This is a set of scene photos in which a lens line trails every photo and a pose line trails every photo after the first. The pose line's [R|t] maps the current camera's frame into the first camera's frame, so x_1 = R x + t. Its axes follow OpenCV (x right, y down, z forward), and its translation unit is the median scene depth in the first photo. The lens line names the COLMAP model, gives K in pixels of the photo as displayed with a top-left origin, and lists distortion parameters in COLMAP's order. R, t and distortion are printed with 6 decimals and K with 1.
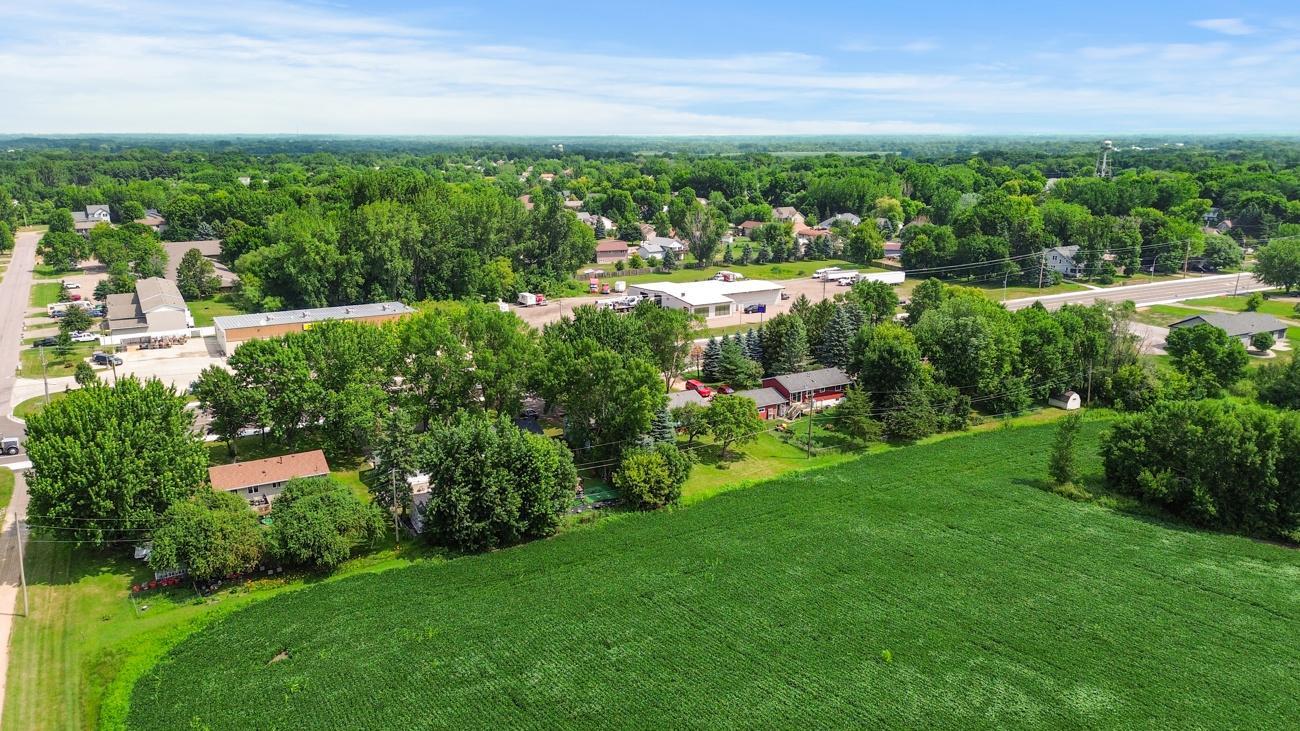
lens RADIAL K [[930.3, 0, 656.0], [0, 930.3, 364.1], [0, 0, 1]] dist [0.060081, -0.073725]
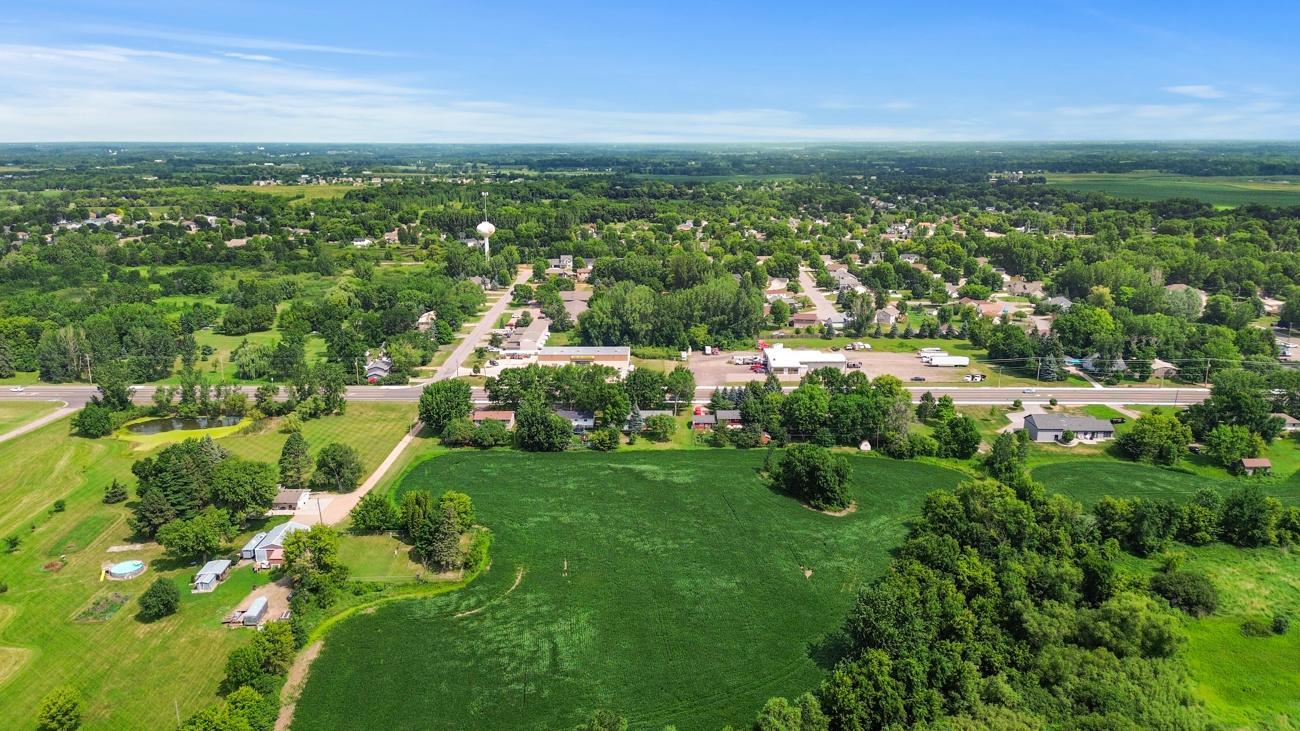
lens RADIAL K [[930.3, 0, 656.0], [0, 930.3, 364.1], [0, 0, 1]] dist [0.060081, -0.073725]
pose [[0.860989, 0.117687, -0.494820, 0.944226], [-0.117881, 0.992545, 0.030950, -0.127302], [0.494774, 0.031682, 0.868444, -0.827123]]
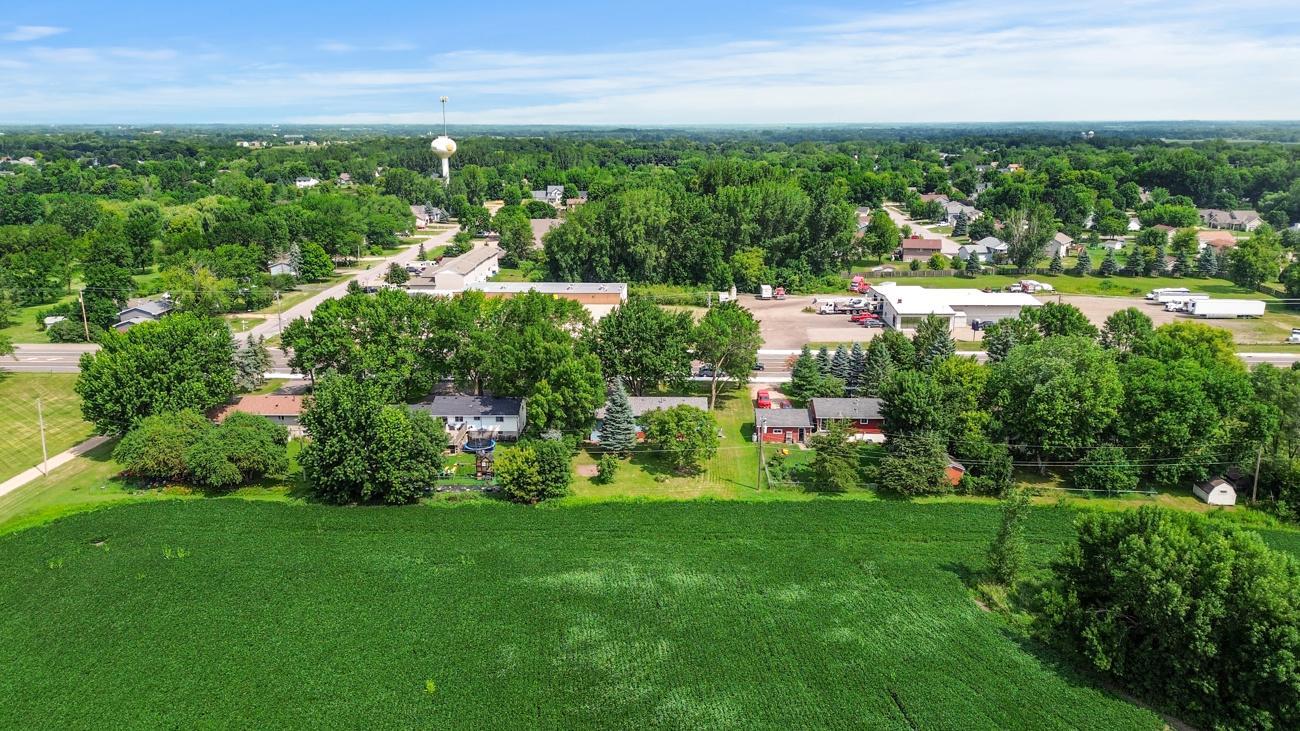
lens RADIAL K [[930.3, 0, 656.0], [0, 930.3, 364.1], [0, 0, 1]] dist [0.060081, -0.073725]
pose [[0.847476, 0.129720, -0.514739, 0.411438], [-0.123047, 0.991276, 0.047226, -0.038201], [0.516375, 0.023315, 0.856045, 0.139746]]
